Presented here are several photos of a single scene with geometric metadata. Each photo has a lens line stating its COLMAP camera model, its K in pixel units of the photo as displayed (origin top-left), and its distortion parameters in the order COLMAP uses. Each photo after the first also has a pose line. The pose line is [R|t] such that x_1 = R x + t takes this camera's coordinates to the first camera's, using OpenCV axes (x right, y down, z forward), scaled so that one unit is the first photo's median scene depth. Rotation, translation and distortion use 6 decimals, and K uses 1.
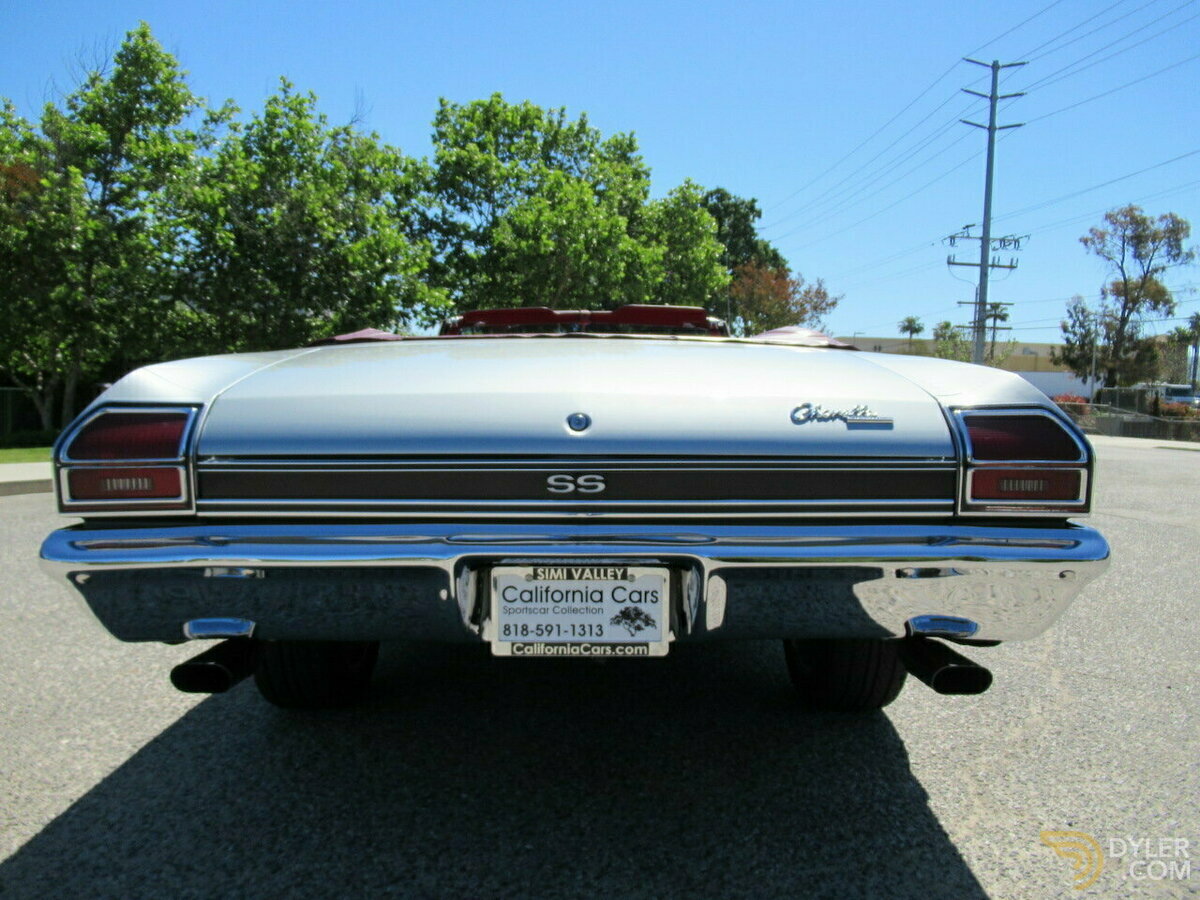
lens RADIAL K [[885.5, 0, 597.2], [0, 885.5, 457.9], [0, 0, 1]] dist [-0.005876, 0.005125]
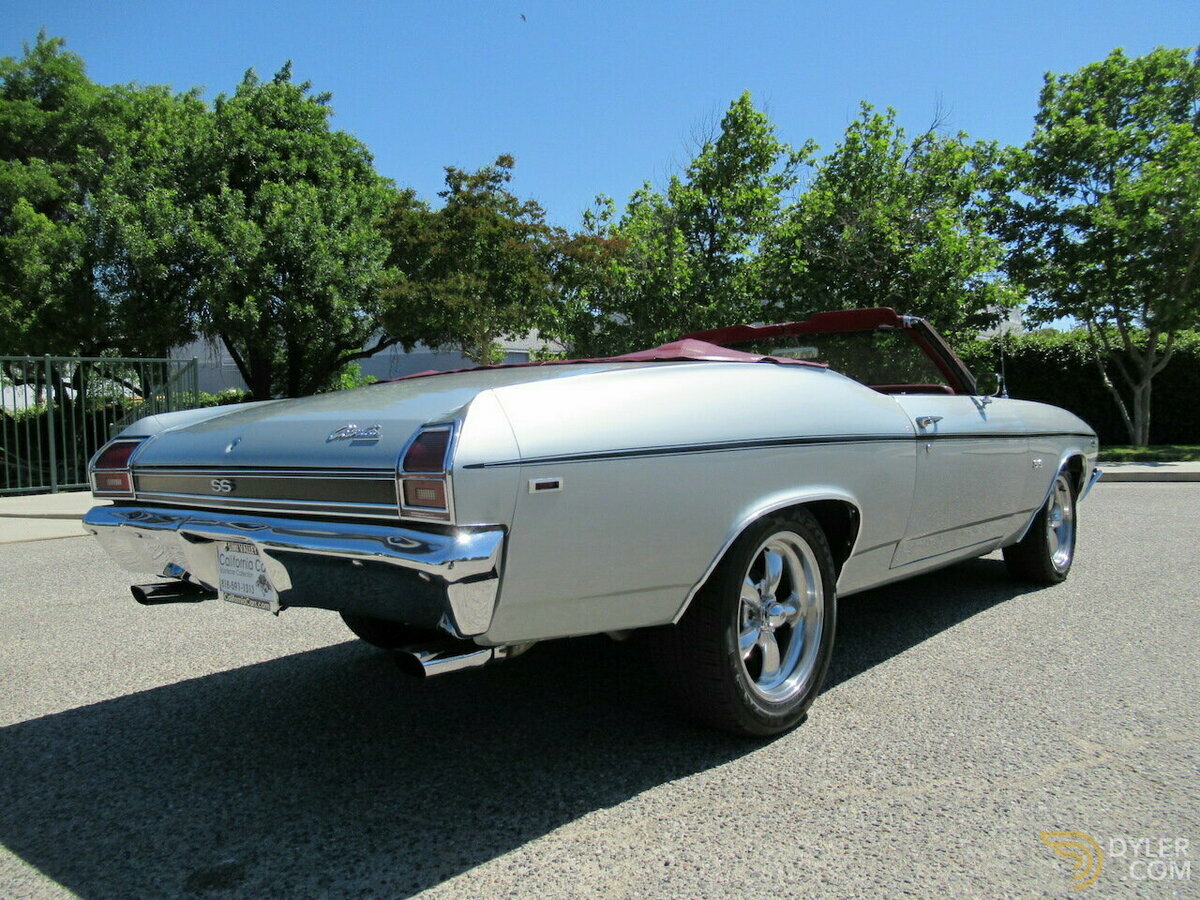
lens RADIAL K [[885.5, 0, 593.5], [0, 885.5, 457.2], [0, 0, 1]] dist [-0.005876, 0.005125]
pose [[0.743582, -0.004687, -0.668629, 0.102089], [-0.004675, 0.999915, -0.012209, -0.000228], [0.668629, 0.012204, 0.743496, 0.023074]]
